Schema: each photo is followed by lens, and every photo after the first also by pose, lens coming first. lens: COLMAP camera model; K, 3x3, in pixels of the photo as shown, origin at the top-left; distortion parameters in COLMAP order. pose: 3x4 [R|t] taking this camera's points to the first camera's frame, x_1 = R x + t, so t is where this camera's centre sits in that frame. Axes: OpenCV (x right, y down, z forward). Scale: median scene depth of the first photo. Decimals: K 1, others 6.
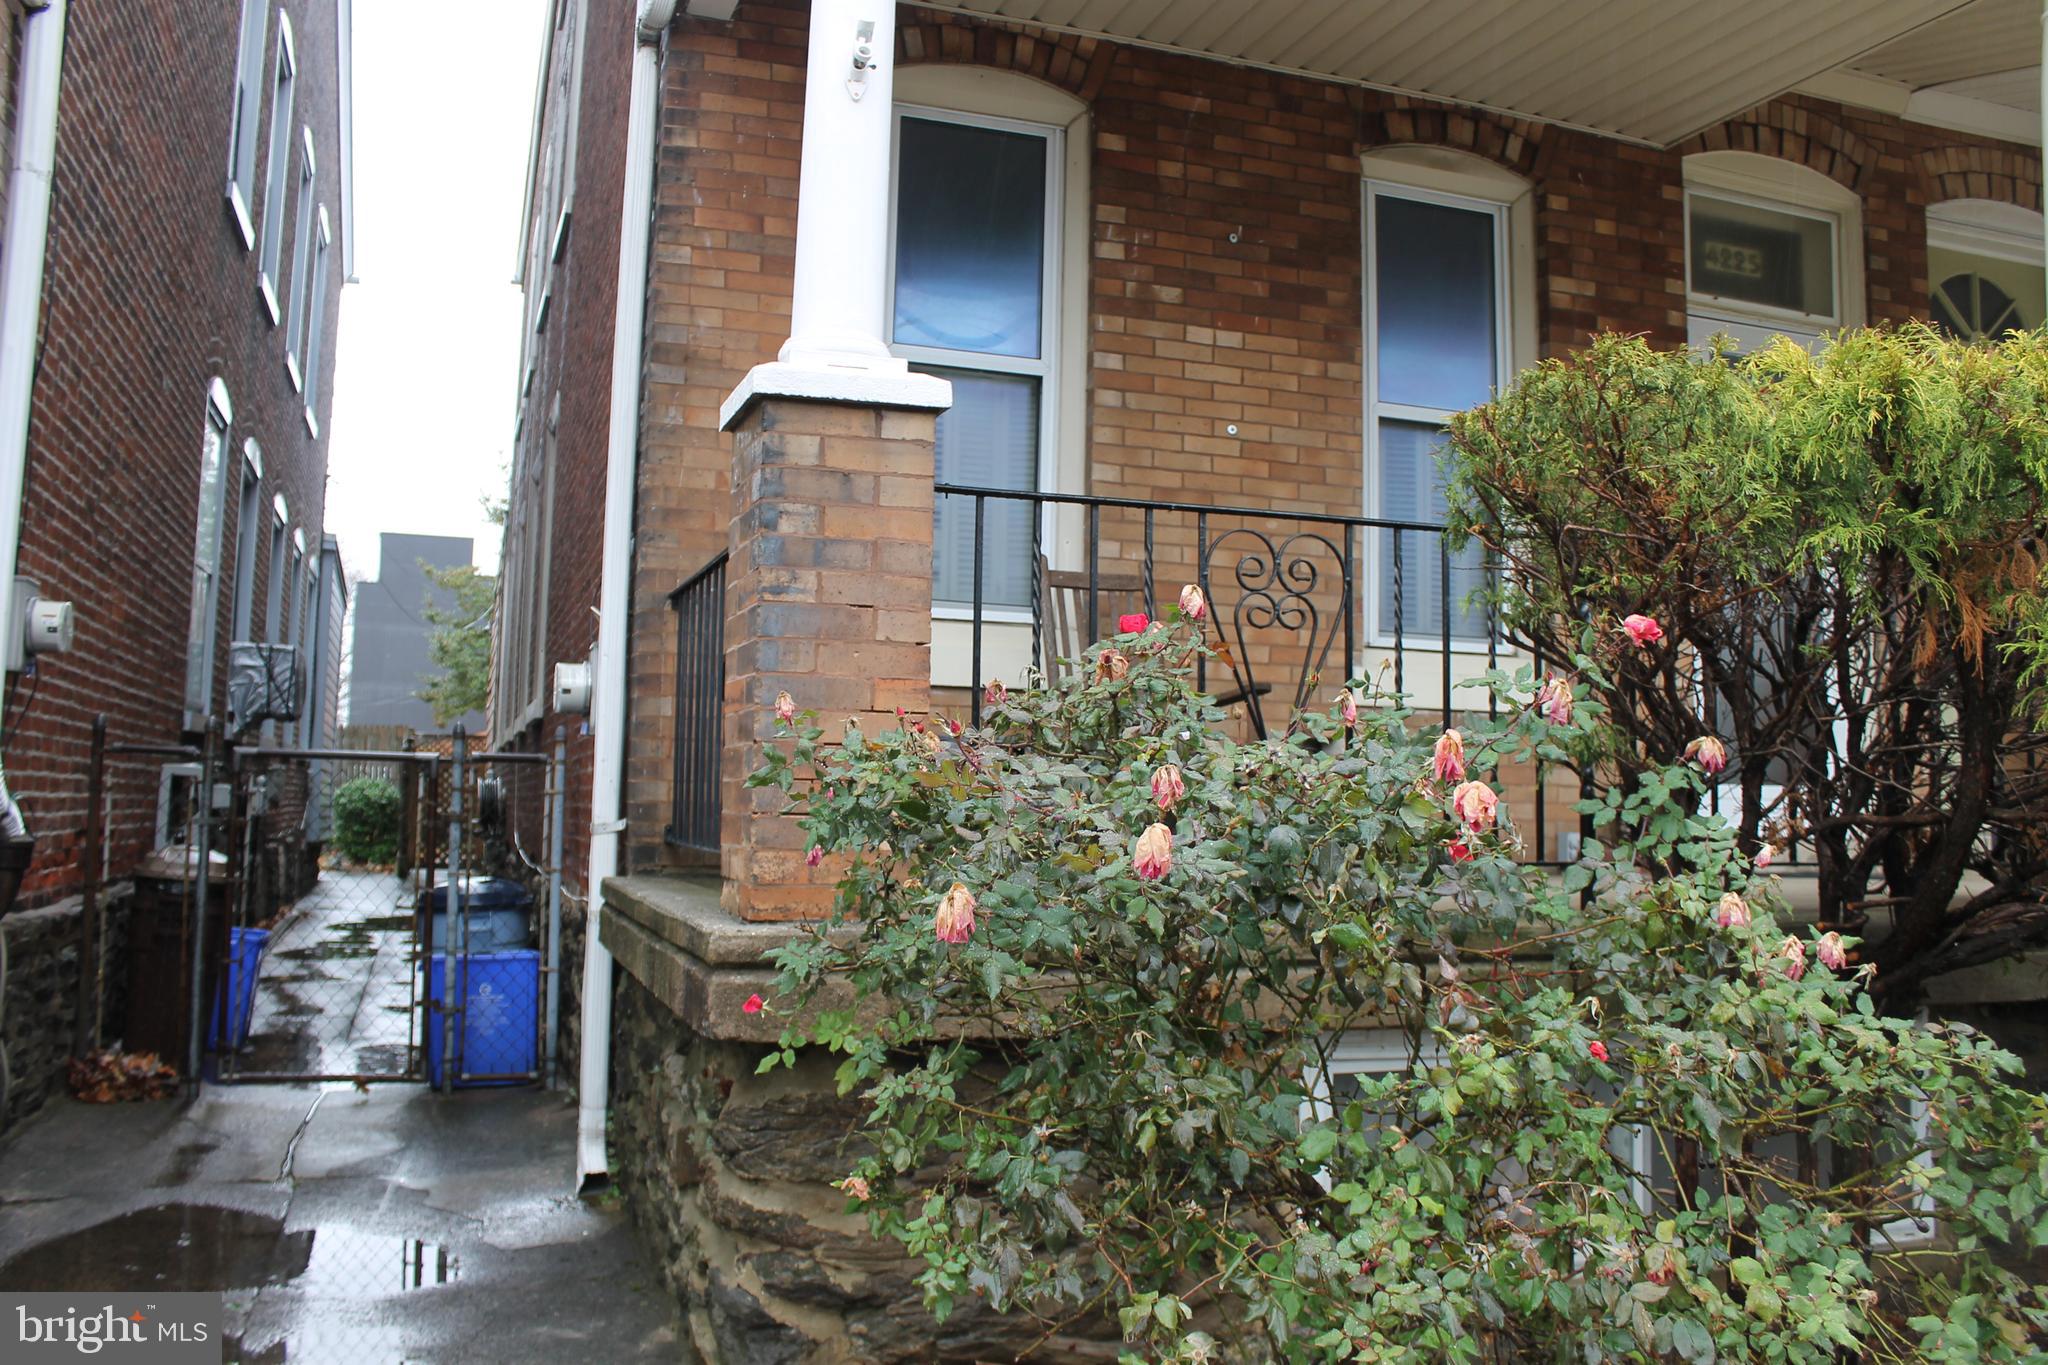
lens RADIAL K [[1740.9, 0, 1004.7], [0, 1740.9, 672.2], [0, 0, 1]] dist [-0.173895, 0.161965]
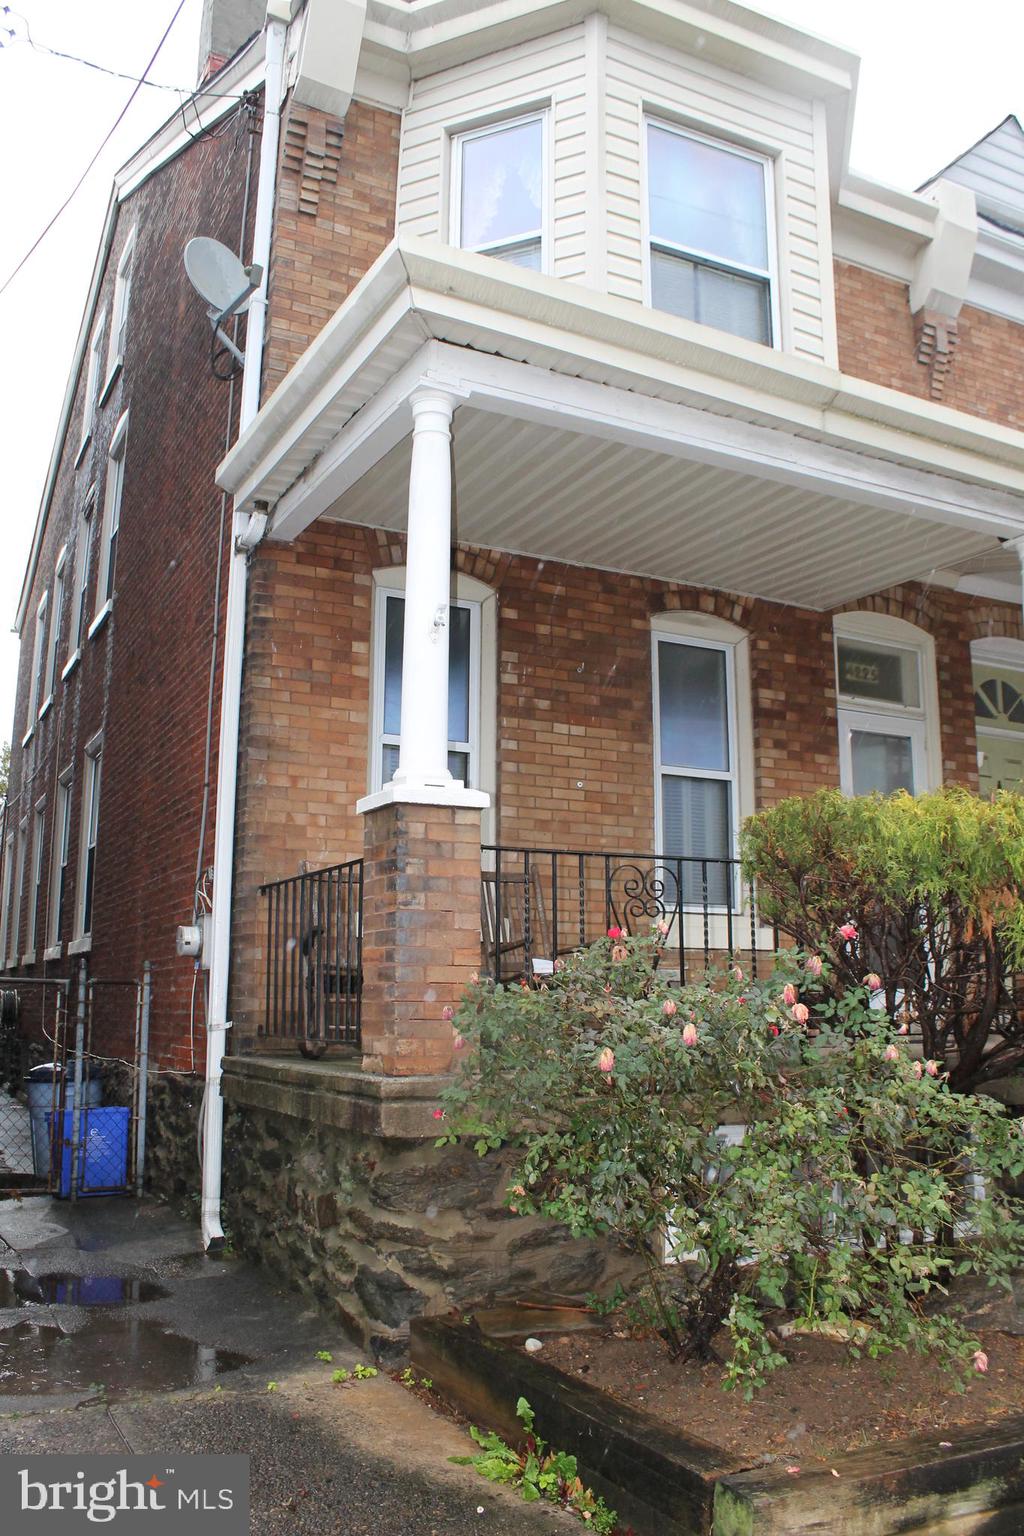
lens RADIAL K [[1305.6, 0, 488.1], [0, 1305.6, 778.9], [0, 0, 1]] dist [-0.173895, 0.161965]
pose [[0.991387, 0.006858, 0.130789, -0.135611], [0.005462, 0.995595, -0.093603, -0.028732], [-0.130854, 0.093511, 0.986982, -0.270465]]
